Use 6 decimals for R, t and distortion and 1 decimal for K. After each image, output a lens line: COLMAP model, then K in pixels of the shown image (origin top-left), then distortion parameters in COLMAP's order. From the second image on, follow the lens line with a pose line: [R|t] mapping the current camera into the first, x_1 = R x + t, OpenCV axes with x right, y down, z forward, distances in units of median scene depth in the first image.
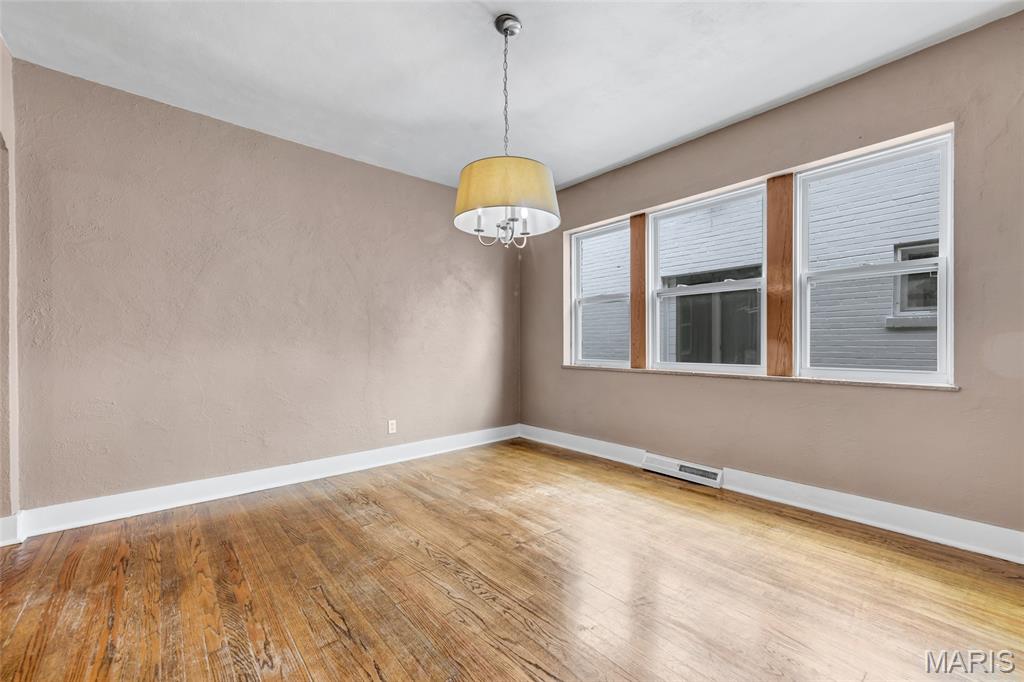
lens RADIAL K [[412.2, 0, 516.2], [0, 412.2, 341.7], [0, 0, 1]] dist [0.001170, 0.000420]
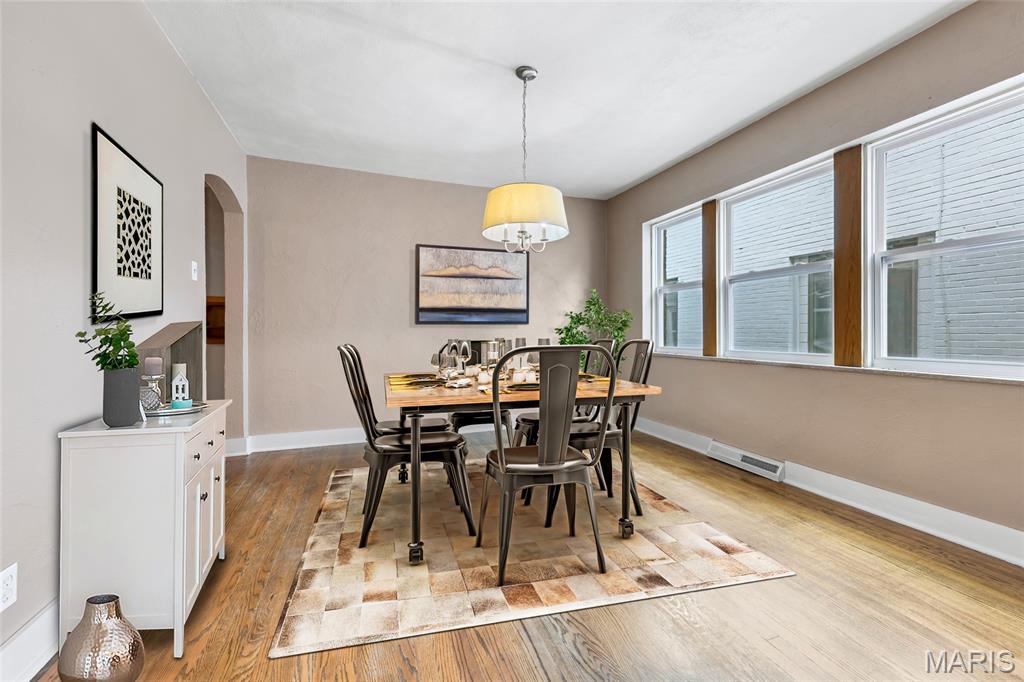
lens RADIAL K [[404.8, 0, 514.7], [0, 404.8, 326.8], [0, 0, 1]] dist [0.000375, 0.000030]
pose [[0.939789, -0.005589, -0.341710, 0.250183], [0.002913, 0.999961, -0.008343, 0.000774], [0.341744, 0.006845, 0.939768, -0.101787]]
